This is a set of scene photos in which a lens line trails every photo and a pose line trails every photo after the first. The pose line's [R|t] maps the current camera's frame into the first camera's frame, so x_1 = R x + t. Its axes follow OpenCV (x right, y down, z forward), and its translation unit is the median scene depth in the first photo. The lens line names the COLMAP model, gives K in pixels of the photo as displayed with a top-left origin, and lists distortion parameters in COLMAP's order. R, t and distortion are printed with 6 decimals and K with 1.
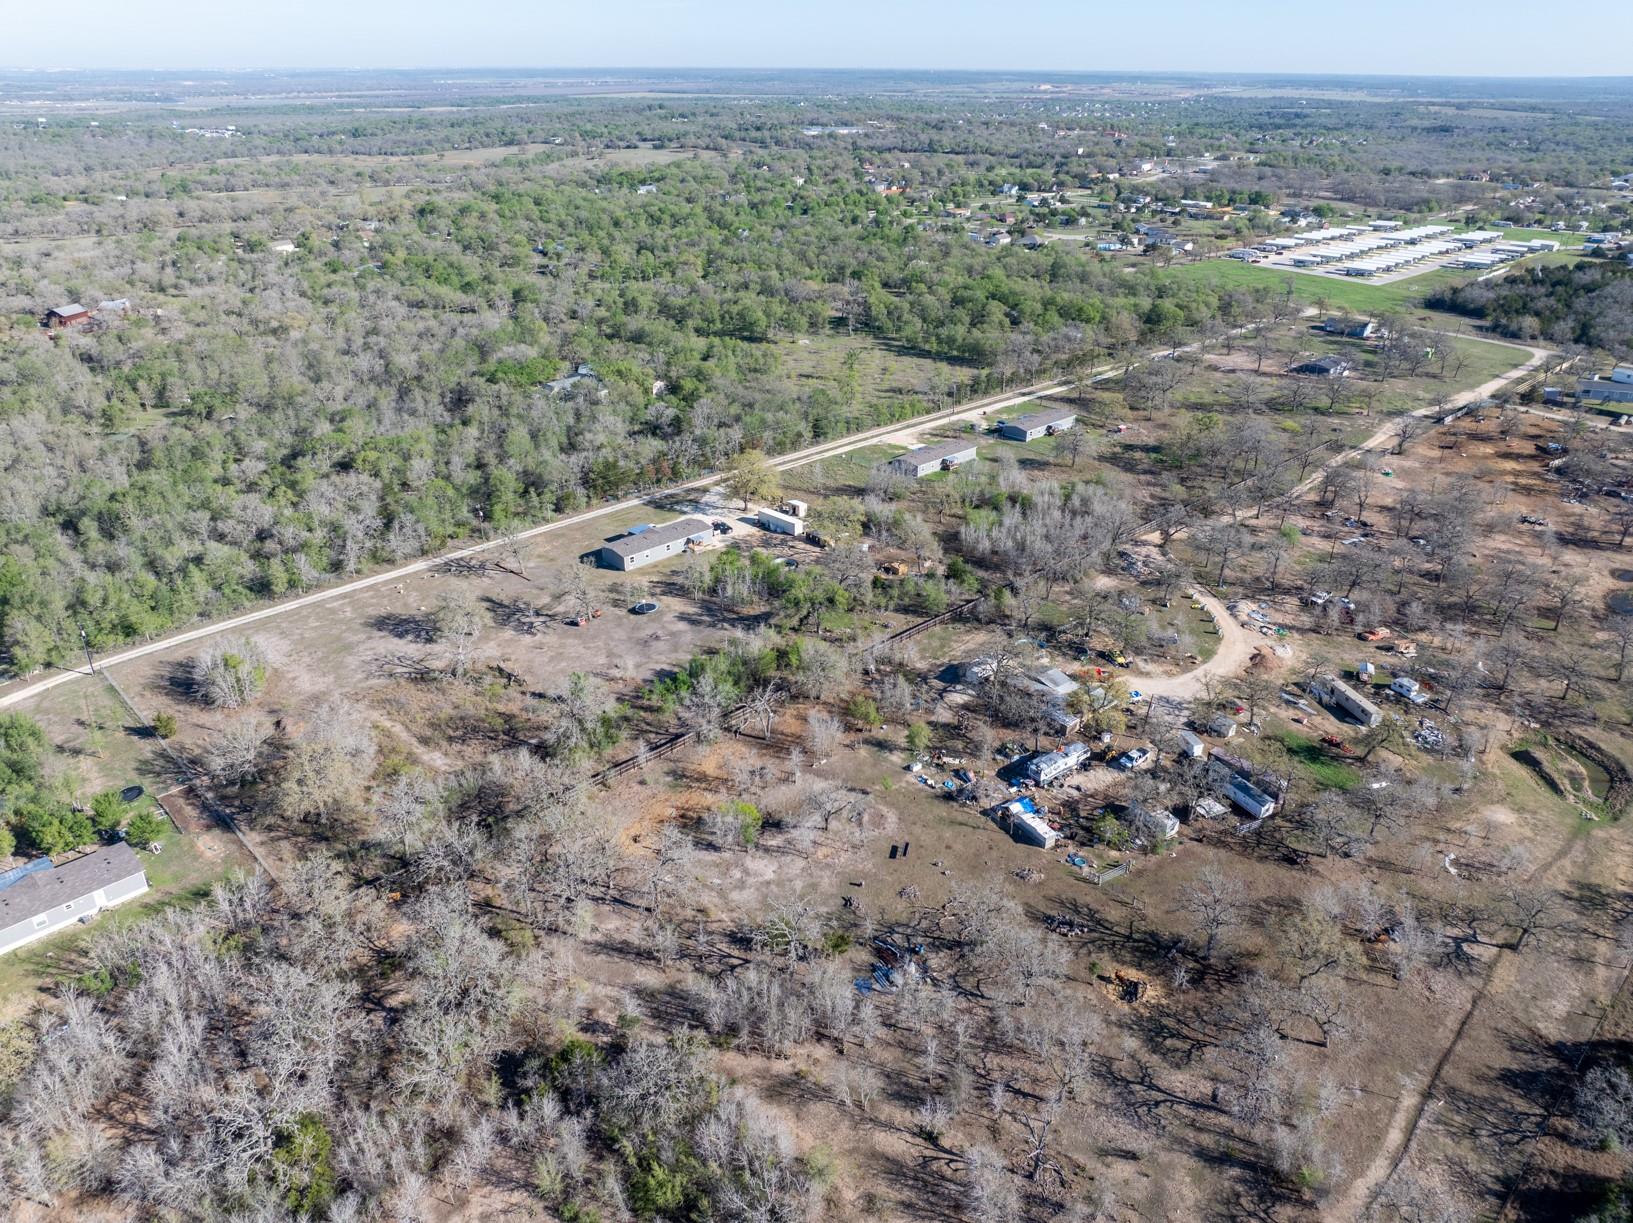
lens RADIAL K [[1144.2, 0, 820.3], [0, 1144.2, 605.0], [0, 0, 1]] dist [-0.048439, 0.020313]
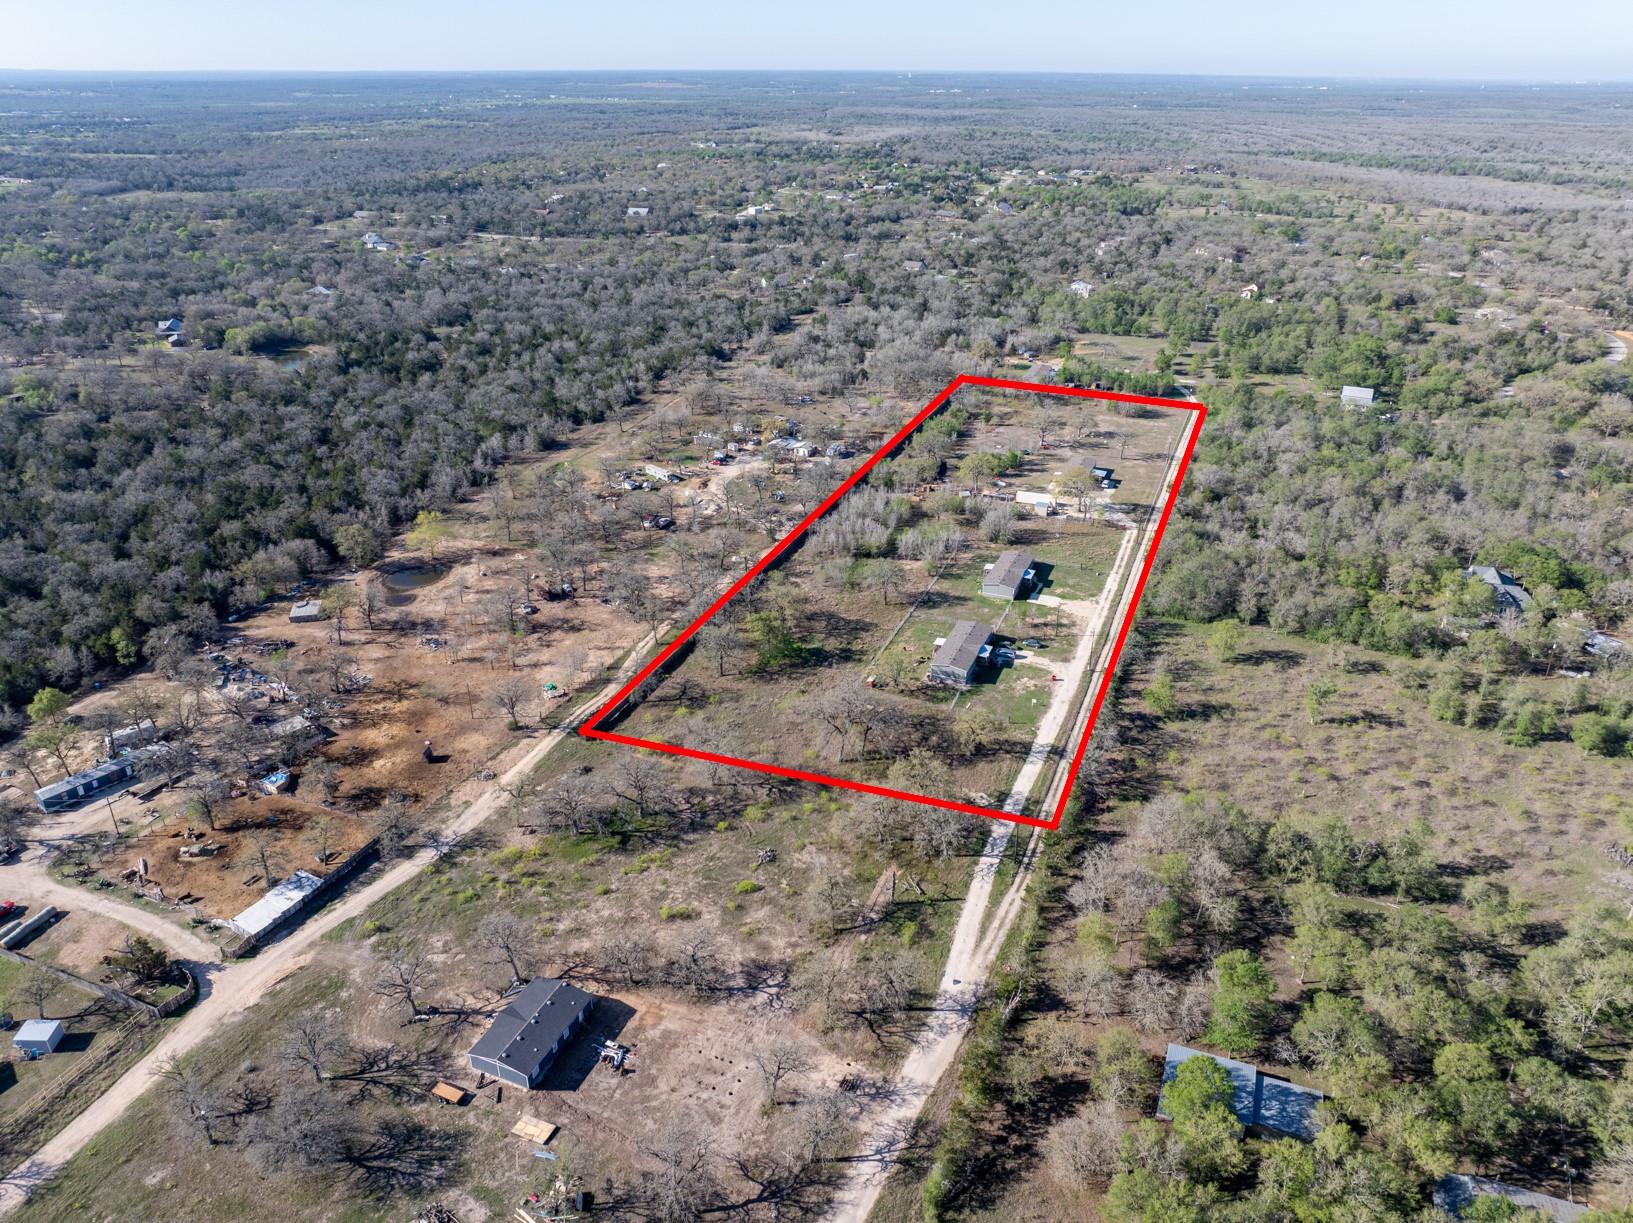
lens RADIAL K [[1135.7, 0, 819.3], [0, 1135.7, 615.5], [0, 0, 1]] dist [-0.035573, 0.000639]
pose [[-0.913359, 0.174575, -0.367829, 0.647477], [-0.178922, 0.639413, 0.747755, -0.849725], [0.365734, 0.748782, -0.552779, 1.566524]]
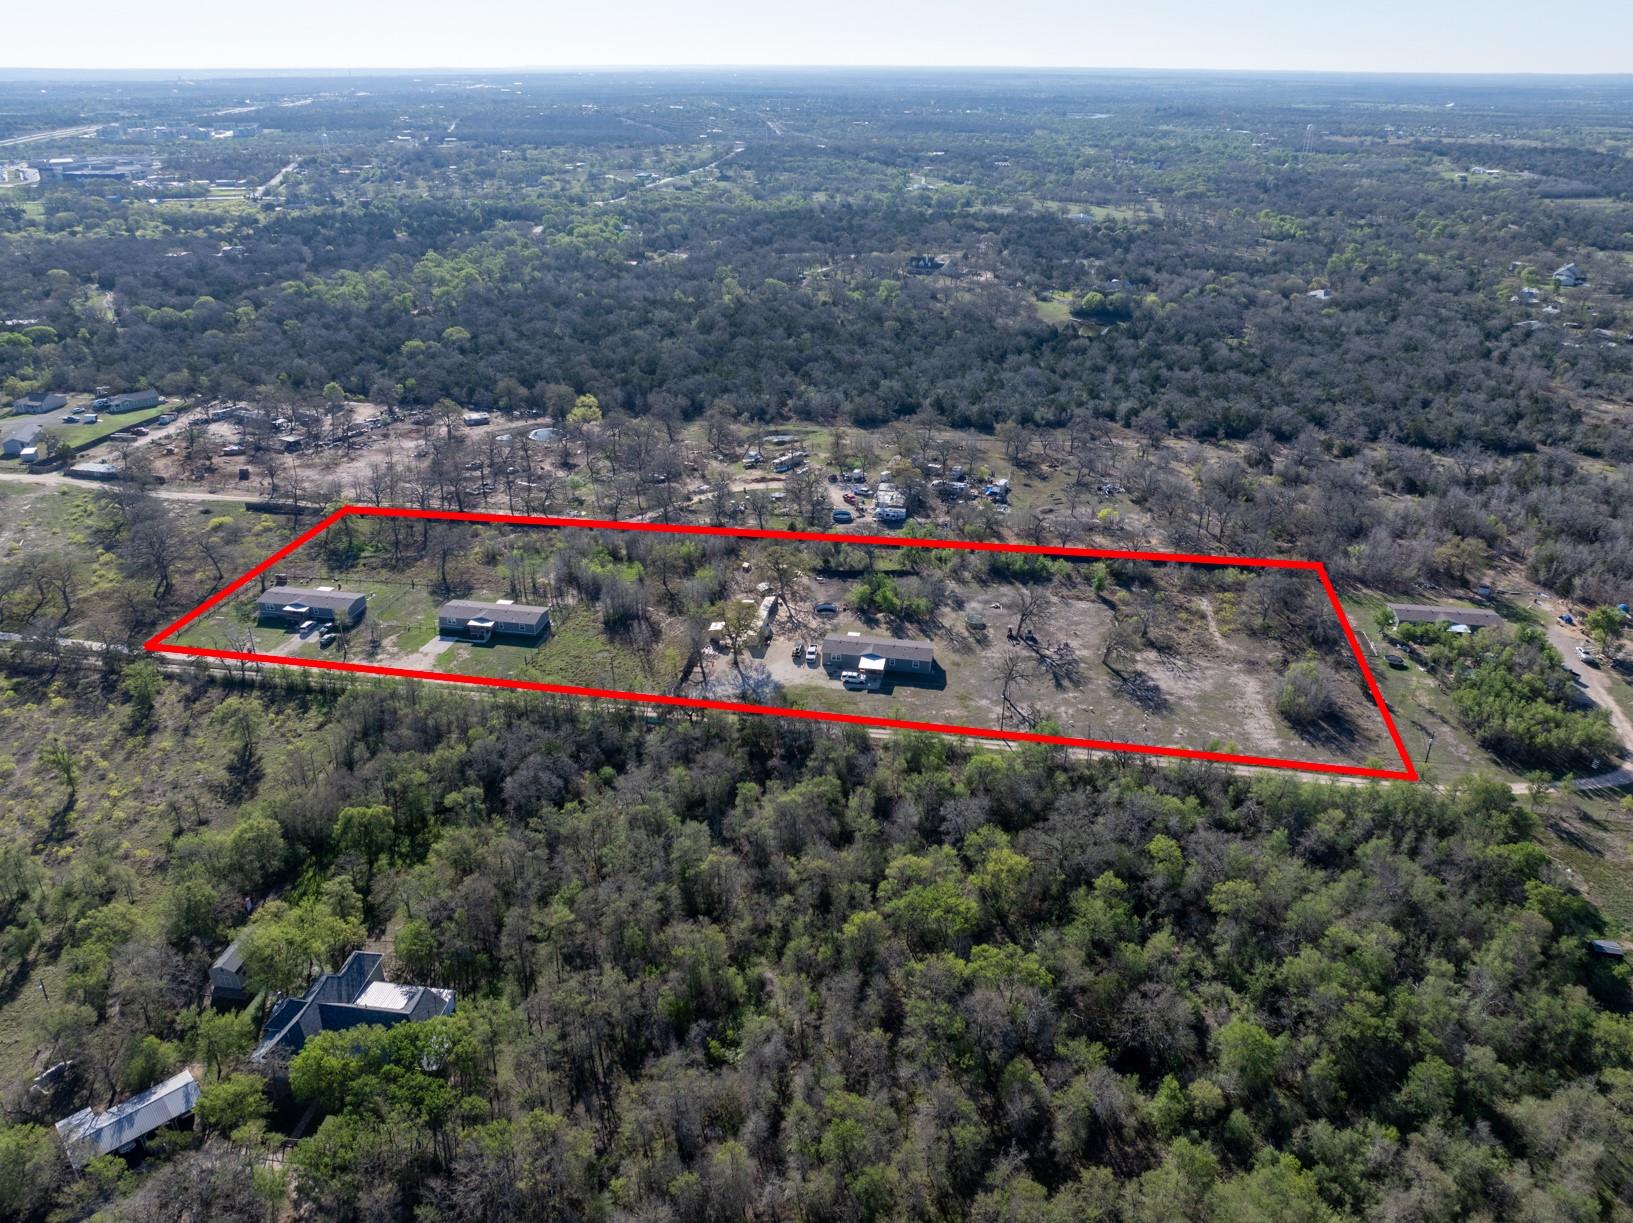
lens RADIAL K [[1144.2, 0, 820.3], [0, 1144.2, 605.0], [0, 0, 1]] dist [-0.048439, 0.020313]
pose [[-0.583622, -0.359174, 0.728271, -0.701735], [0.345606, 0.701703, 0.623032, -0.611855], [-0.734807, 0.615311, -0.285397, 1.090705]]
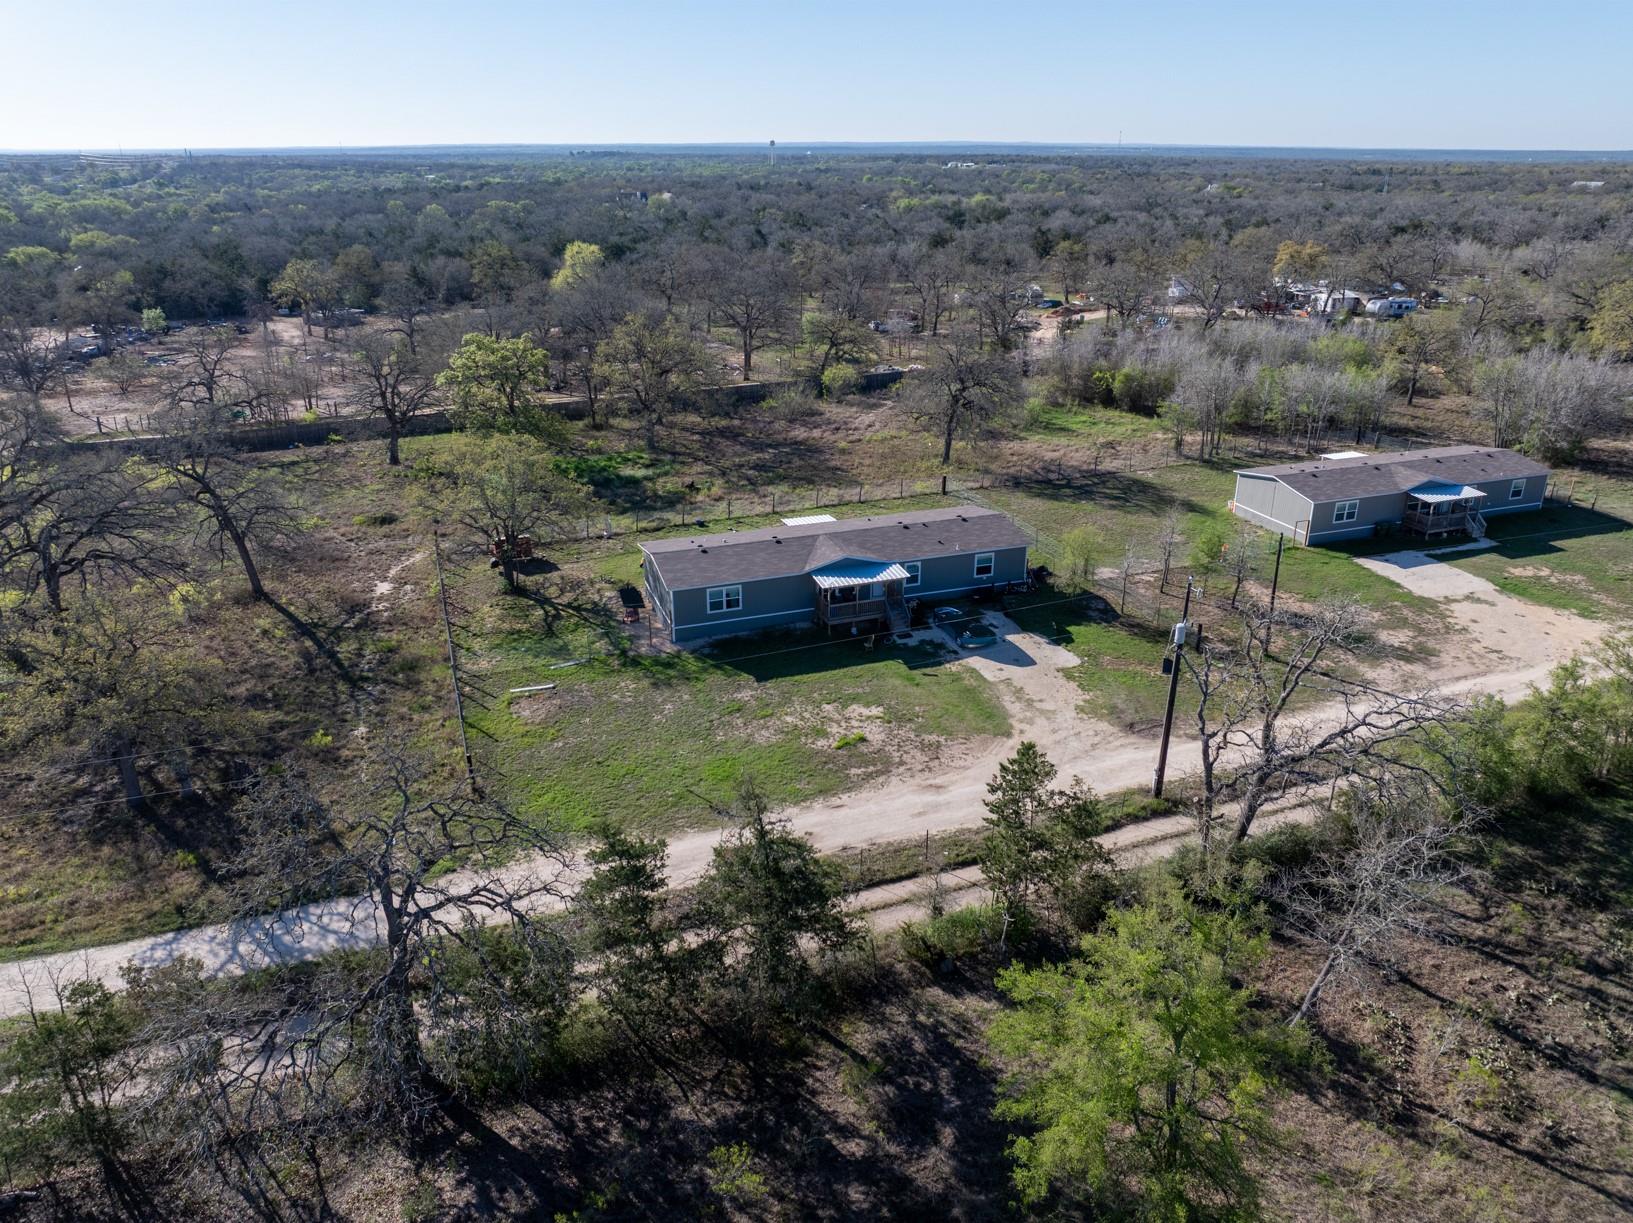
lens RADIAL K [[1144.2, 0, 820.3], [0, 1144.2, 605.0], [0, 0, 1]] dist [-0.048439, 0.020313]
pose [[-0.912609, -0.153357, 0.378981, 0.123982], [0.177100, 0.687202, 0.704548, -0.350007], [-0.368484, 0.710095, -0.599988, 1.289313]]
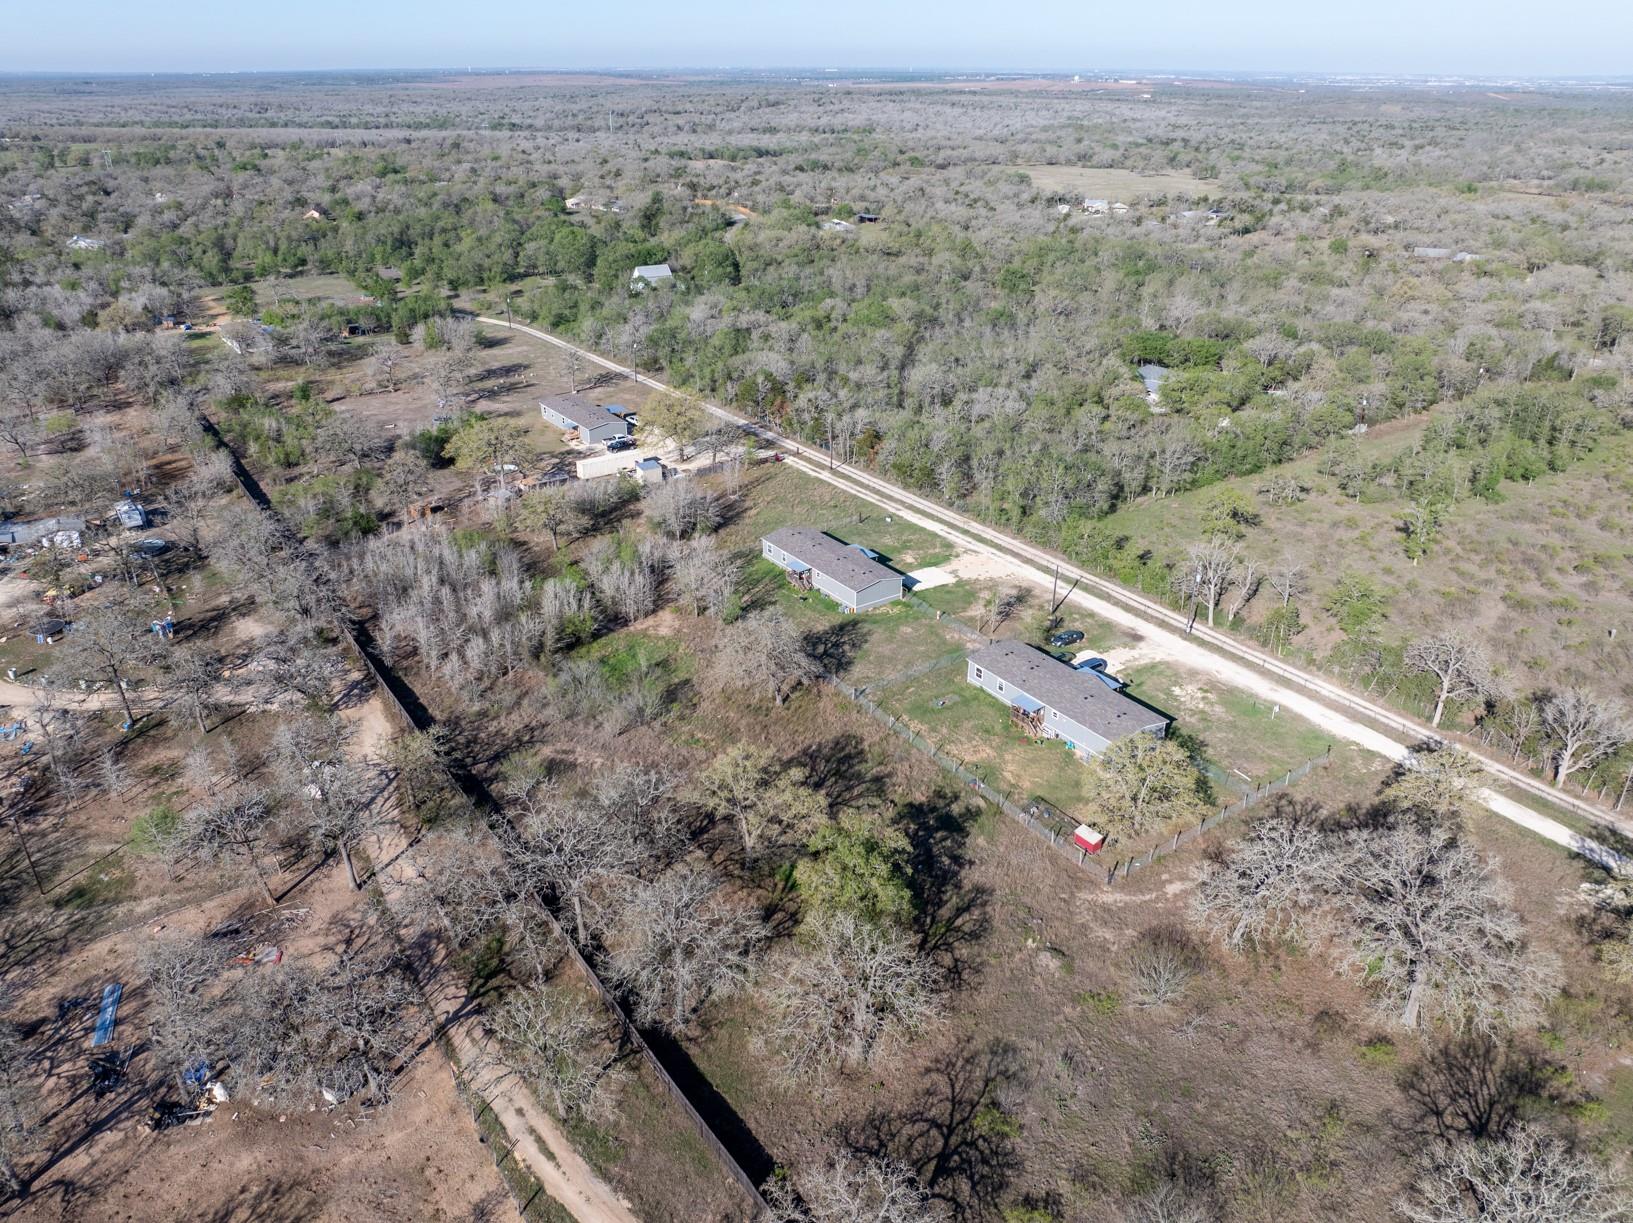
lens RADIAL K [[1144.2, 0, 820.3], [0, 1144.2, 605.0], [0, 0, 1]] dist [-0.048439, 0.020313]
pose [[-0.149277, 0.422574, -0.893951, 0.623421], [-0.429646, 0.786553, 0.443552, -0.368637], [0.890573, 0.450295, 0.064143, 0.998954]]
